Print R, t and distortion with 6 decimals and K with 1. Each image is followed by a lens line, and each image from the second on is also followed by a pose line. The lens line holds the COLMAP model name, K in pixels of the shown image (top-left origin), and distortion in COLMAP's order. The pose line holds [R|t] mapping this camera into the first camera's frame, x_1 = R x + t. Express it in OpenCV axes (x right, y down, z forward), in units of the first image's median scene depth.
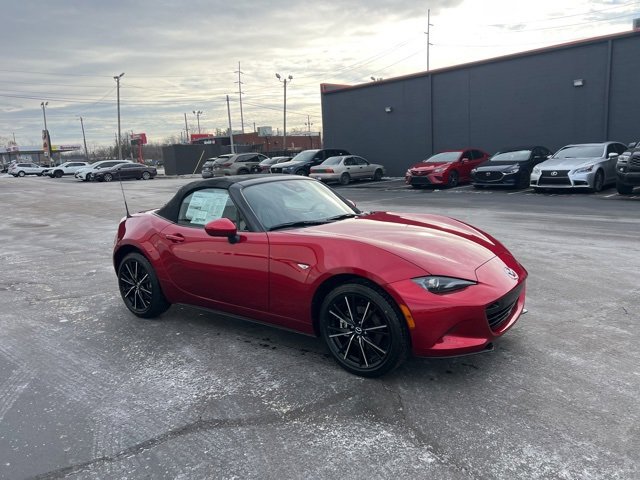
lens RADIAL K [[476.3, 0, 324.2], [0, 476.3, 235.3], [0, 0, 1]] dist [0.056877, -0.054091]
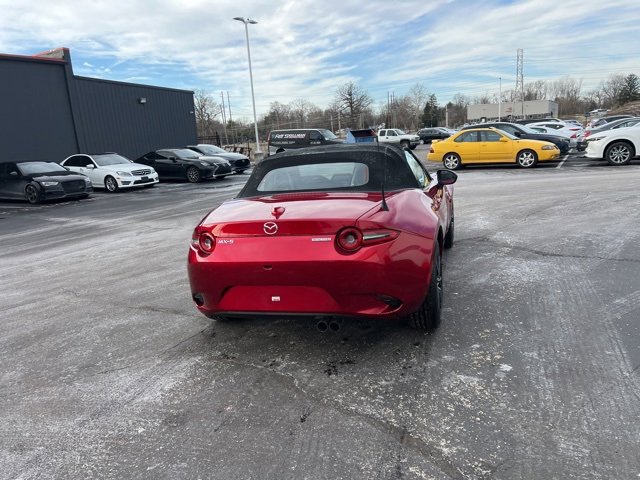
lens RADIAL K [[476.3, 0, 325.3], [0, 476.3, 245.6], [0, 0, 1]] dist [0.056877, -0.054091]
pose [[-0.315156, -0.141839, 0.938381, -1.016435], [0.240861, 0.944440, 0.223648, -0.155554], [-0.917966, 0.296503, -0.263483, 1.328185]]
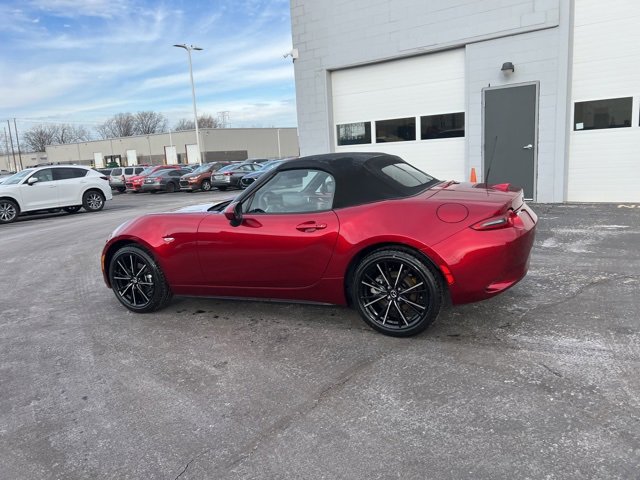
lens RADIAL K [[476.3, 0, 324.3], [0, 476.3, 242.6], [0, 0, 1]] dist [0.056877, -0.054091]
pose [[-0.977969, 0.139868, -0.154962, 0.041789], [0.078732, 0.934652, 0.346737, -0.291256], [0.193333, 0.326898, -0.925073, 1.929343]]
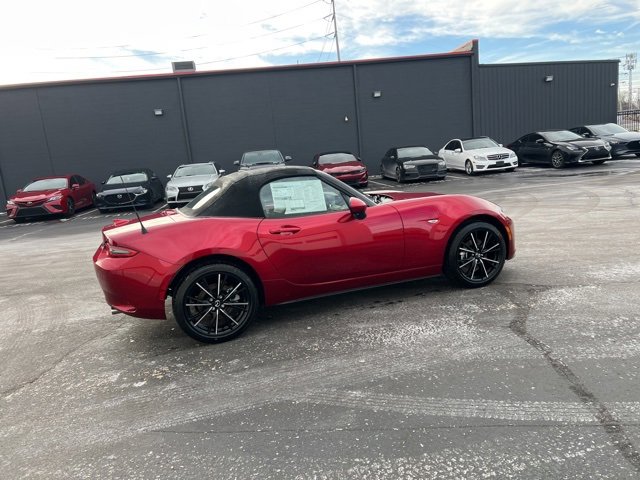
lens RADIAL K [[476.3, 0, 324.1], [0, 476.3, 239.0], [0, 0, 1]] dist [0.056877, -0.054091]
pose [[0.566175, -0.154897, 0.809600, -0.922463], [0.202161, 0.978281, 0.045793, -0.004521], [-0.799110, 0.137743, 0.585193, 0.358503]]
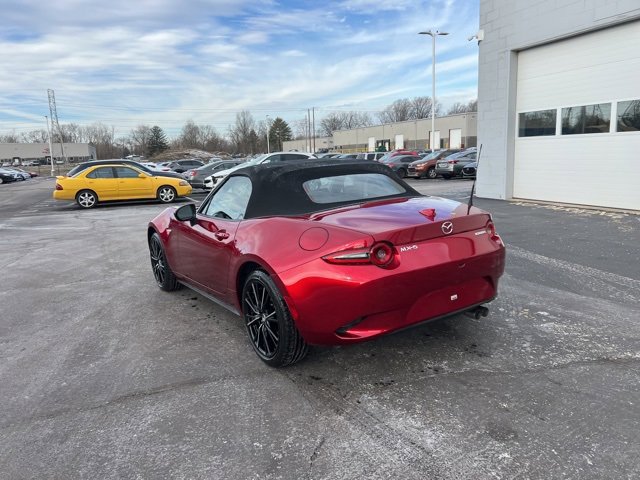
lens RADIAL K [[476.3, 0, 325.1], [0, 476.3, 239.6], [0, 0, 1]] dist [0.056877, -0.054091]
pose [[-0.930818, 0.022661, 0.364780, -0.497626], [0.144376, 0.939700, 0.310031, -0.258579], [-0.335758, 0.341248, -0.877961, 1.829346]]
